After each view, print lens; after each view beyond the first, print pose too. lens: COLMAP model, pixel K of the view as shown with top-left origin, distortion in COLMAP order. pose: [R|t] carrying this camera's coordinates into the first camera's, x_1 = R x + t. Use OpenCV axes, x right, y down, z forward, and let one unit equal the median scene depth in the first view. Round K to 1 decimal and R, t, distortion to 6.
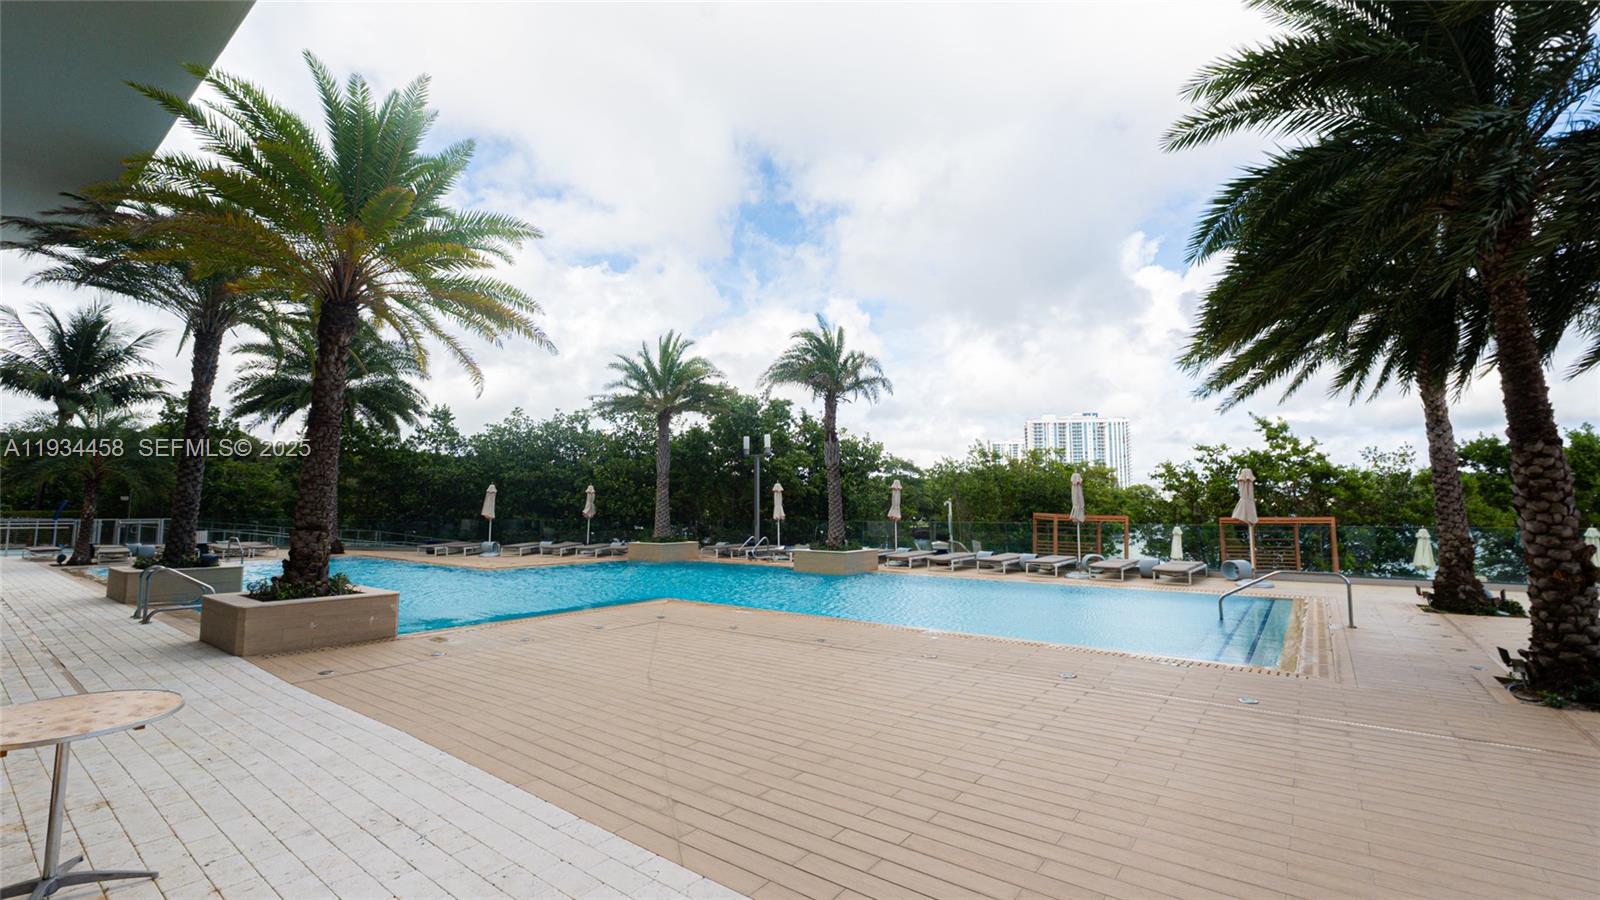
lens RADIAL K [[674.6, 0, 803.3], [0, 674.6, 449.2], [0, 0, 1]] dist [-0.006826, 0.000282]
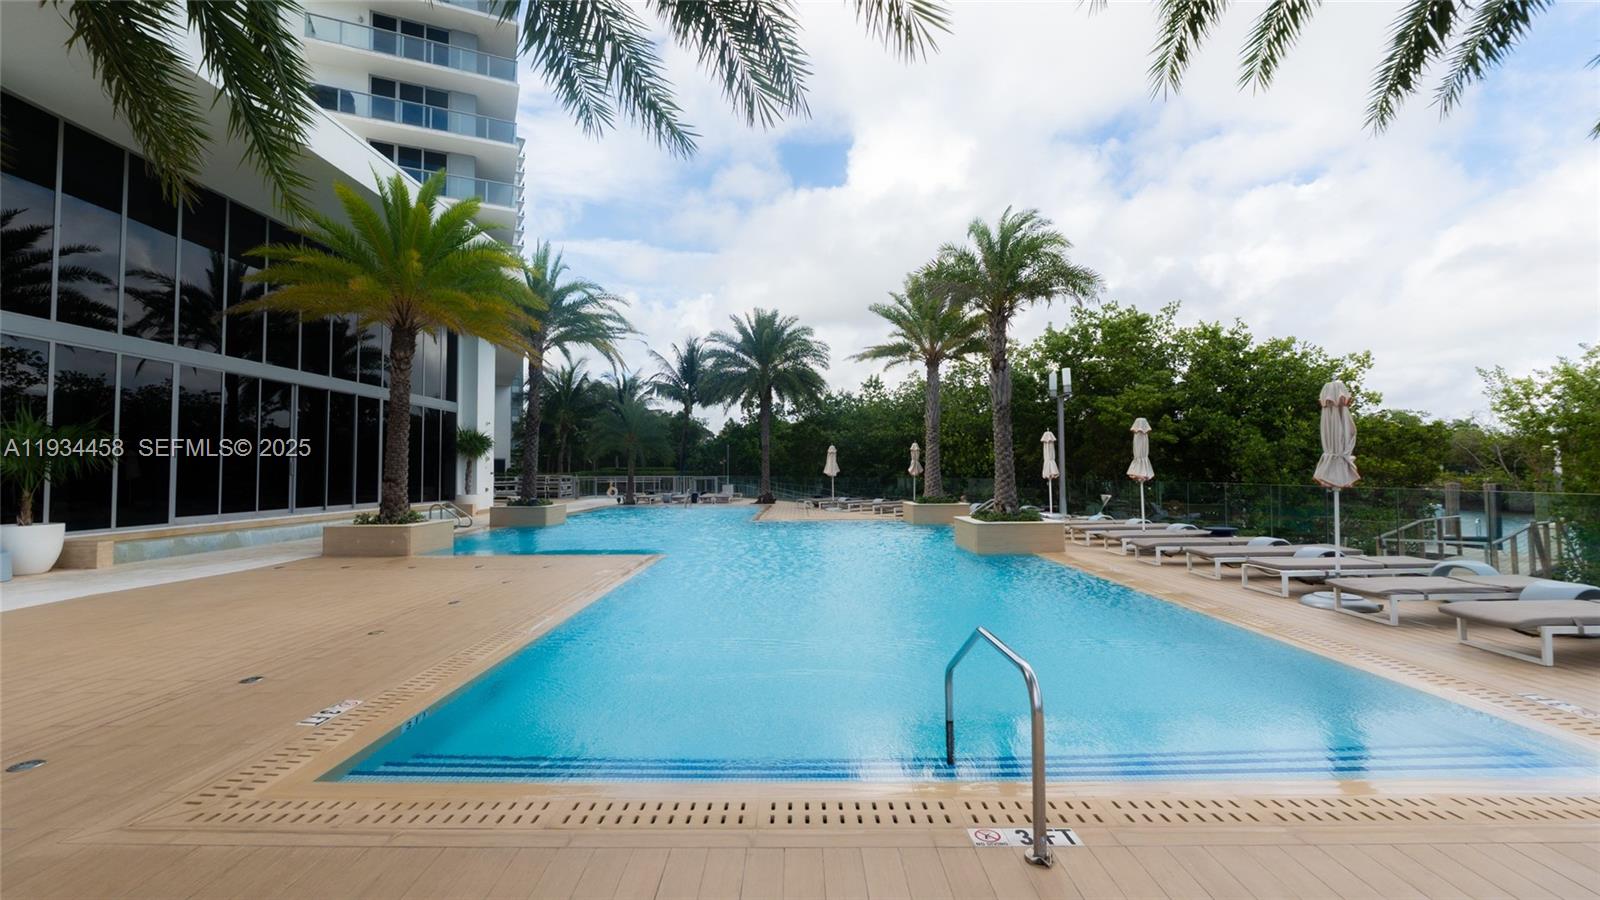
lens RADIAL K [[674.6, 0, 799.3], [0, 674.6, 447.0], [0, 0, 1]] dist [-0.006826, 0.000282]
pose [[0.606422, -0.034716, -0.794384, 0.364056], [0.079880, 0.996652, 0.017424, 0.032780], [0.791120, -0.074022, 0.607165, 0.303154]]
